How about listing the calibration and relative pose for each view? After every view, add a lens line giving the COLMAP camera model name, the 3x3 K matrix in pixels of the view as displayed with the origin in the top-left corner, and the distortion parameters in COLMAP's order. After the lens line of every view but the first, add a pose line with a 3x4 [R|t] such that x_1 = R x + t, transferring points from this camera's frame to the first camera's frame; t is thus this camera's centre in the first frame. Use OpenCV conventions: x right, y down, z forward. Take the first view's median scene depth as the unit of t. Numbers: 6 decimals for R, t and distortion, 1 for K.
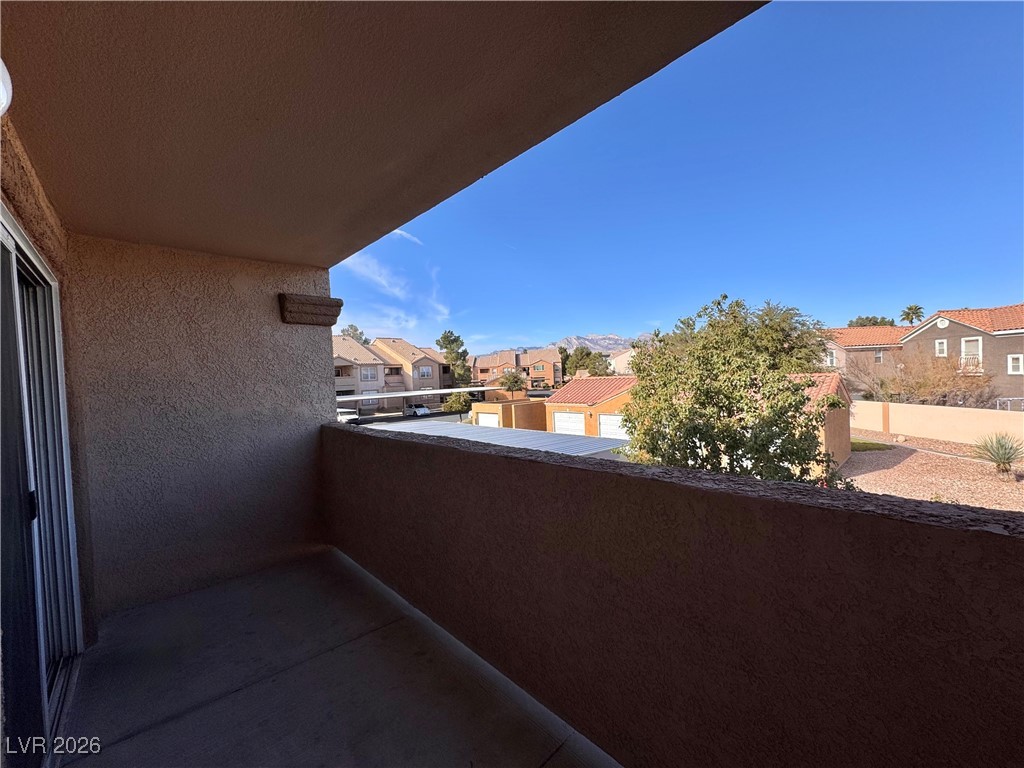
lens RADIAL K [[408.3, 0, 512.0], [0, 408.3, 384.0], [0, 0, 1]] dist [-0.002564, -0.000105]
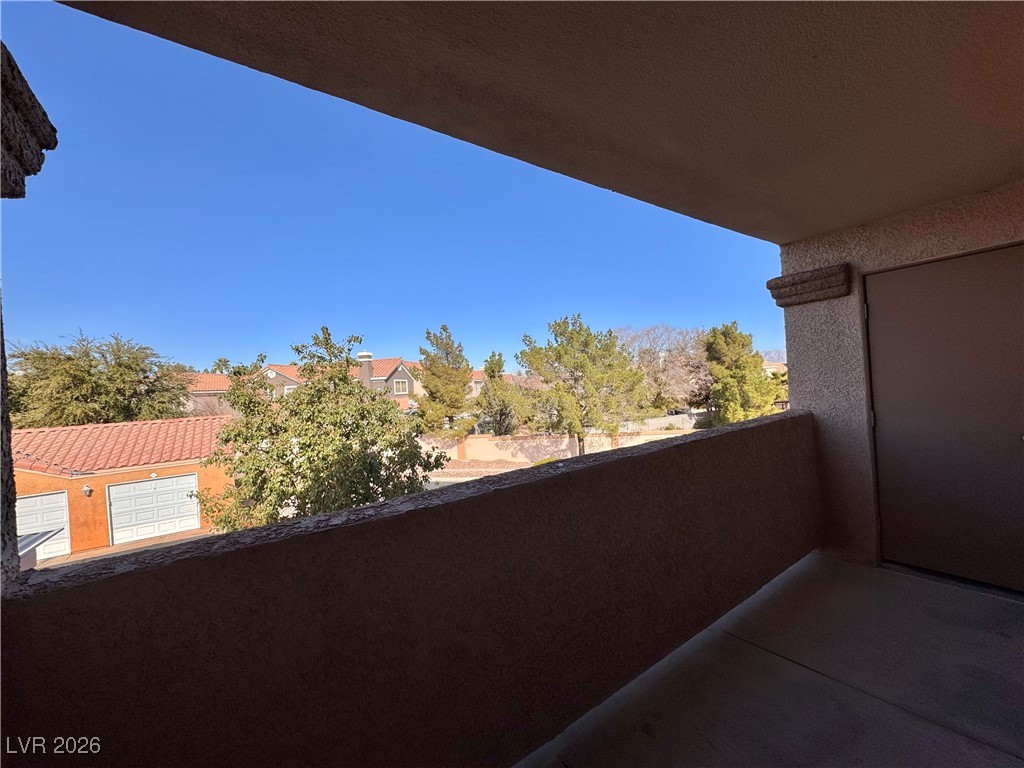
lens RADIAL K [[402.1, 0, 512.0], [0, 402.1, 384.0], [0, 0, 1]] dist [0.000637, 0.000027]
pose [[0.133911, 0.037543, 0.990282, -1.043559], [0.077867, 0.995794, -0.048282, 0.014996], [-0.987929, 0.083575, 0.130424, 1.093778]]
